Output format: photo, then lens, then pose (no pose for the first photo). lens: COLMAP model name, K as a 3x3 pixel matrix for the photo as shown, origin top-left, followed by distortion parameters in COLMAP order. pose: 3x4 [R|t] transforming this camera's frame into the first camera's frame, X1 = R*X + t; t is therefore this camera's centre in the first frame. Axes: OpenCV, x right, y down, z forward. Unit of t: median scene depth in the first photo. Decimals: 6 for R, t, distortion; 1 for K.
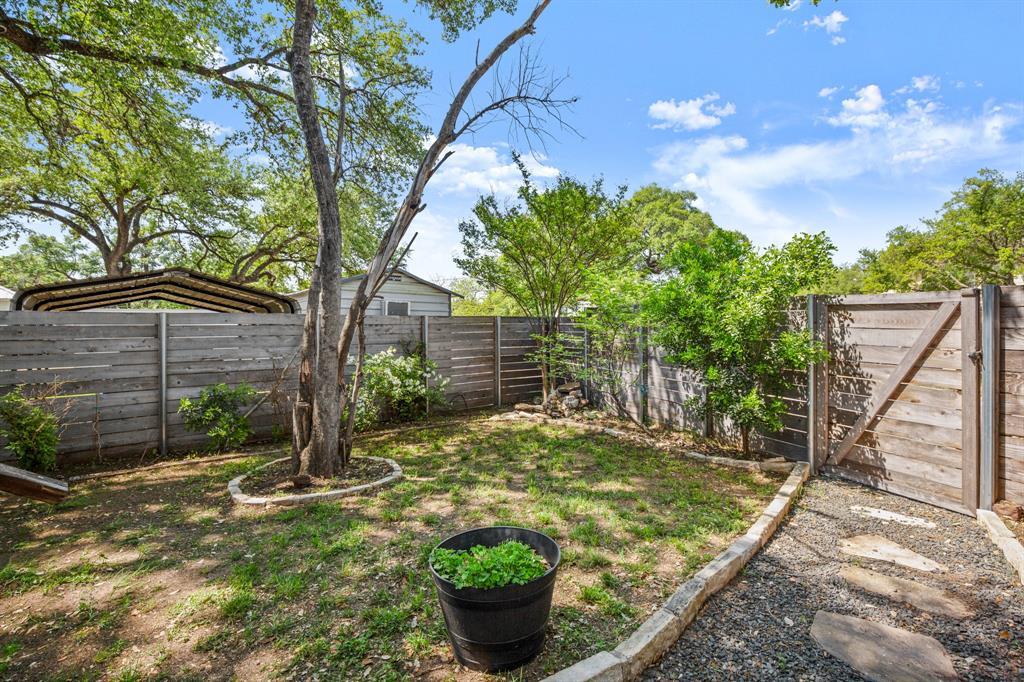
lens RADIAL K [[470.7, 0, 512.0], [0, 470.7, 333.5], [0, 0, 1]] dist [-0.004338, 0.000449]
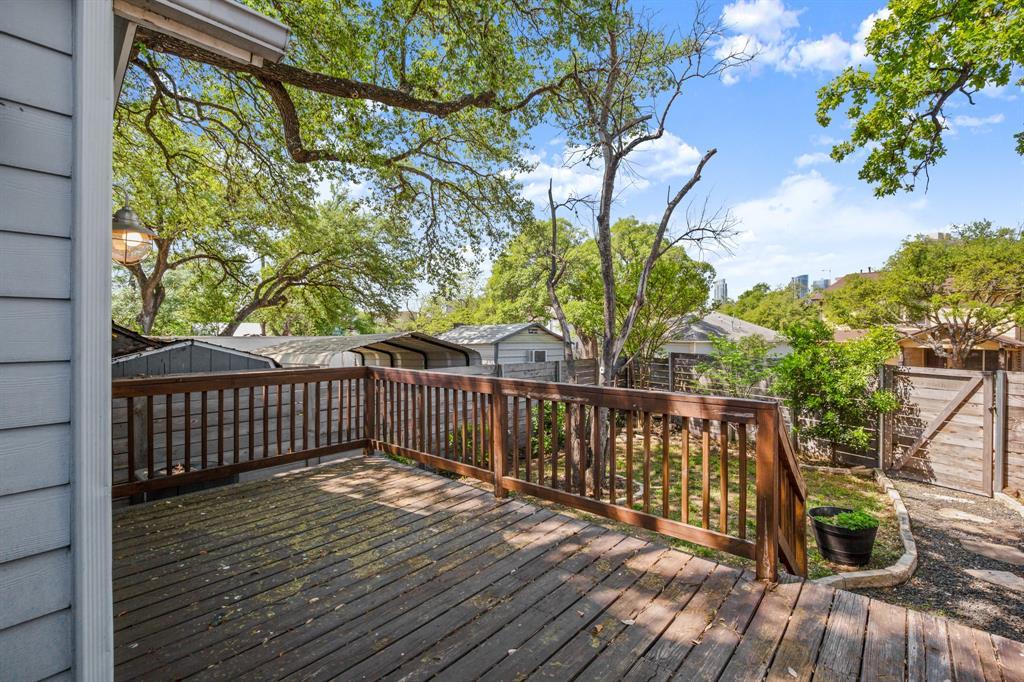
lens RADIAL K [[470.7, 0, 511.4], [0, 470.7, 341.5], [0, 0, 1]] dist [-0.004338, 0.000449]
pose [[0.992932, 0.002746, 0.118652, -0.958688], [-0.002216, 0.999987, -0.004596, -0.177316], [-0.118664, 0.004301, 0.992925, -0.521904]]
